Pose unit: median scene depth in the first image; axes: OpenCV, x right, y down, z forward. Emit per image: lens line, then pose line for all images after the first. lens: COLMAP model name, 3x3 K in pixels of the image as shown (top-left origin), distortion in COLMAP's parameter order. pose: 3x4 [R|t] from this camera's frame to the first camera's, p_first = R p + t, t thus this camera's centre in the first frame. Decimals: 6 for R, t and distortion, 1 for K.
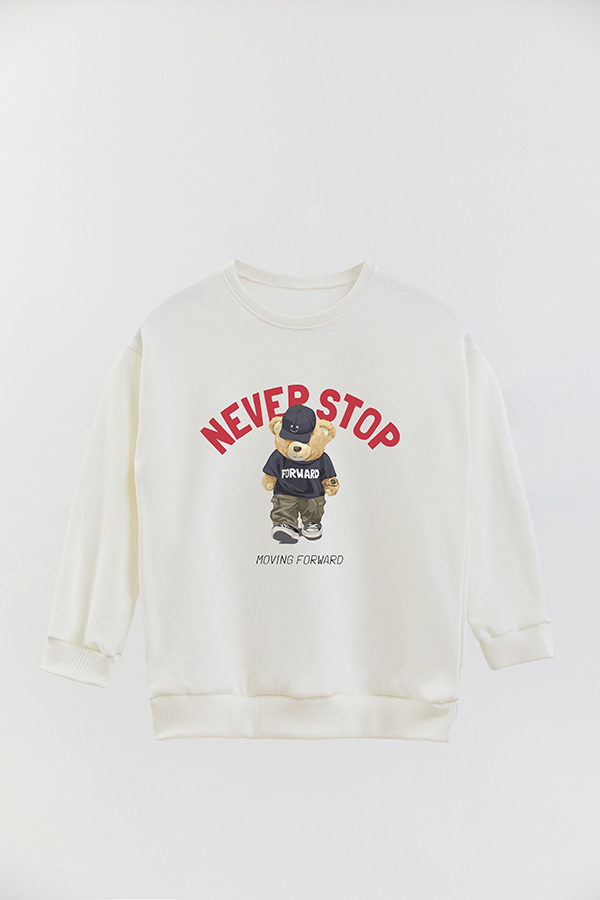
lens RADIAL K [[1688.5, 0, 298.0], [0, 1688.5, 447.0], [0, 0, 1]] dist [0.011032, 0.000000]
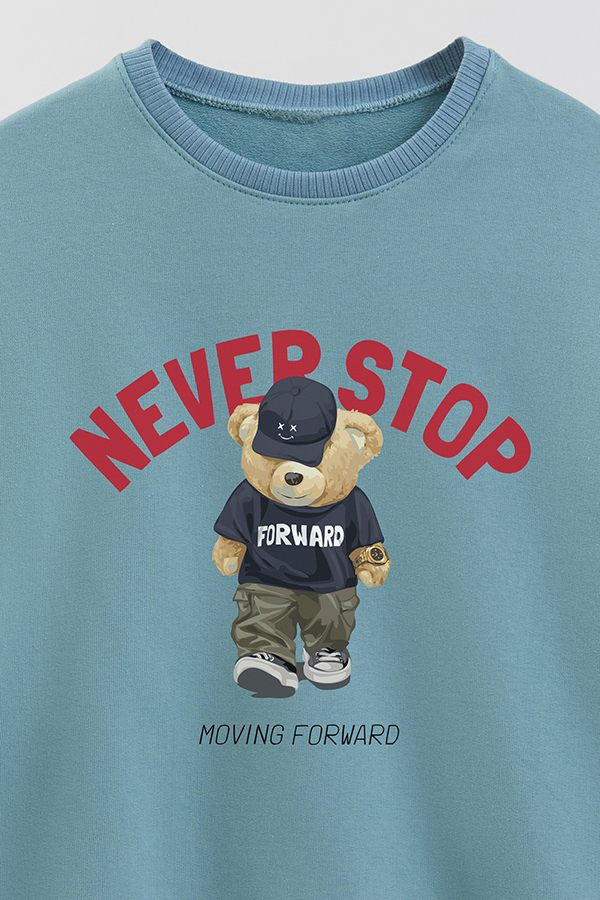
lens RADIAL K [[1688.5, 0, 297.7], [0, 1688.5, 451.0], [0, 0, 1]] dist [0.011032, 0.000000]
pose [[0.999946, -0.000136, 0.010420, -0.003887], [0.000340, 0.999808, -0.019575, 0.002557], [-0.010415, 0.019578, 0.999754, 0.567403]]
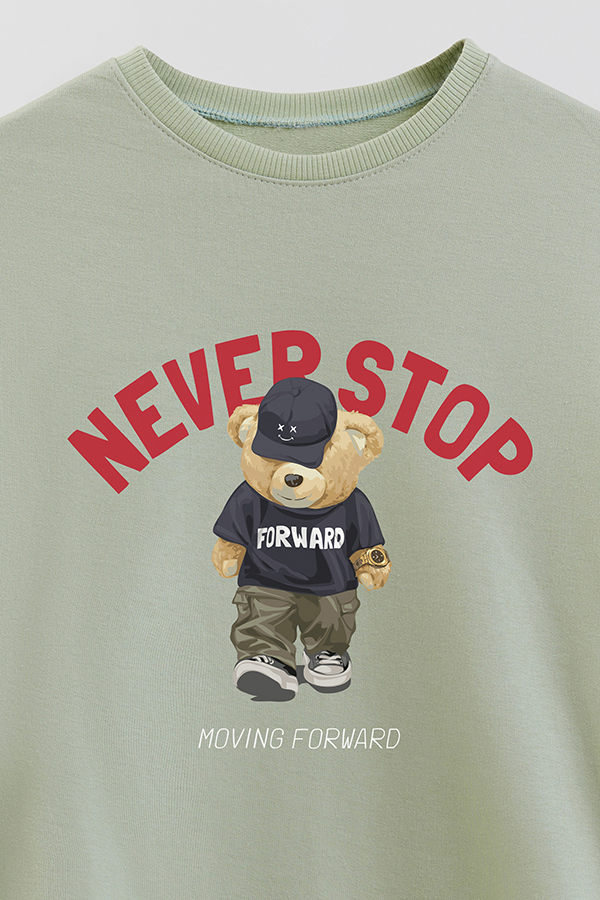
lens RADIAL K [[1688.5, 0, 300.7], [0, 1688.5, 453.0], [0, 0, 1]] dist [0.011032, 0.000000]
pose [[0.999925, -0.000005, 0.012270, -0.003878], [0.000249, 0.999802, -0.019883, 0.002771], [-0.012267, 0.019884, 0.999727, 0.570934]]
